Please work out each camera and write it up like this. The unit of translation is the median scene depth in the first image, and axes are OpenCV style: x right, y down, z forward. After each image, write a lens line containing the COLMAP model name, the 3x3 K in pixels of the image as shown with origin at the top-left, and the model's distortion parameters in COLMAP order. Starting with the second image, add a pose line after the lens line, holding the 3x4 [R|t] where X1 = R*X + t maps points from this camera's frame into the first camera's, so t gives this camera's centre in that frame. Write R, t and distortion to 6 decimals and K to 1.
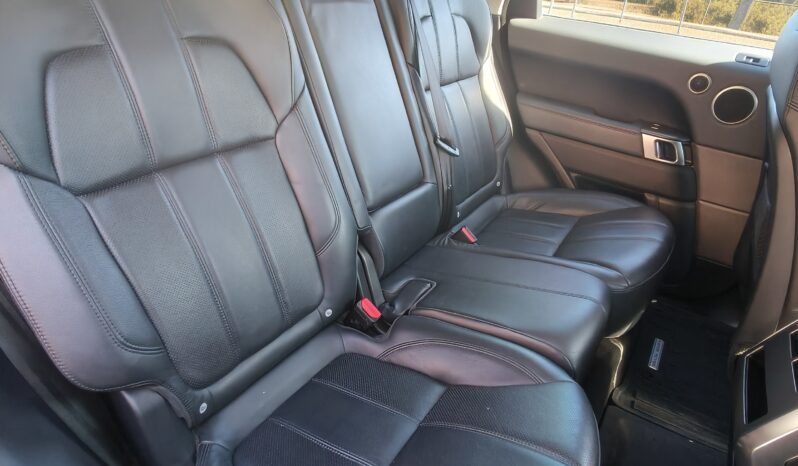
lens RADIAL K [[475.1, 0, 396.4], [0, 475.1, 243.3], [0, 0, 1]] dist [0.002500, 0.001147]
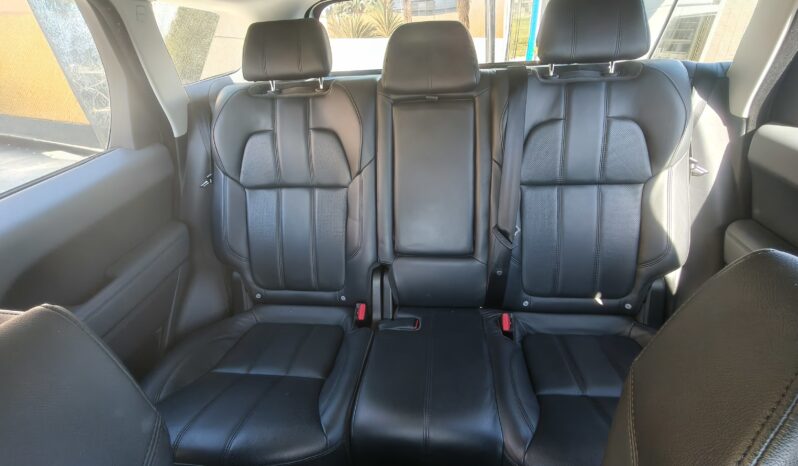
lens RADIAL K [[475.1, 0, 396.4], [0, 475.1, 243.3], [0, 0, 1]] dist [0.002500, 0.001147]
pose [[0.406279, 0.369819, -0.835566, 1.052379], [-0.367829, 0.903267, 0.220932, -0.385810], [0.836444, 0.217585, 0.503009, 0.270143]]
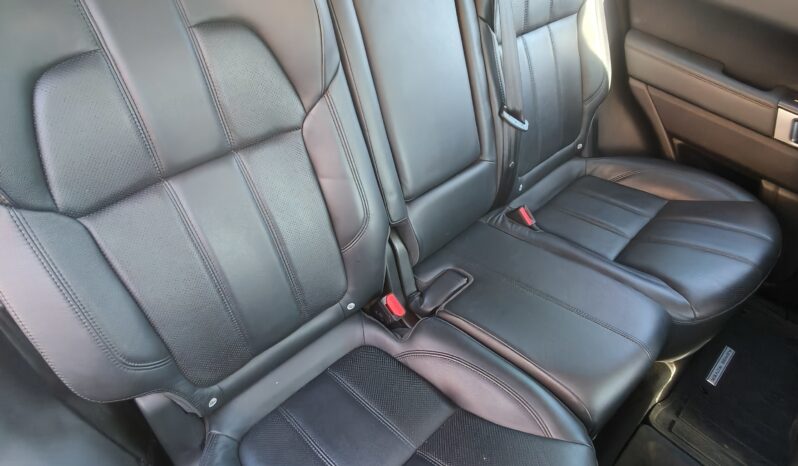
lens RADIAL K [[475.1, 0, 396.4], [0, 475.1, 243.3], [0, 0, 1]] dist [0.002500, 0.001147]
pose [[0.976674, 0.142460, -0.160664, 0.076943], [-0.098962, 0.962655, 0.251997, -0.205583], [0.190563, -0.230220, 0.954298, 0.100846]]
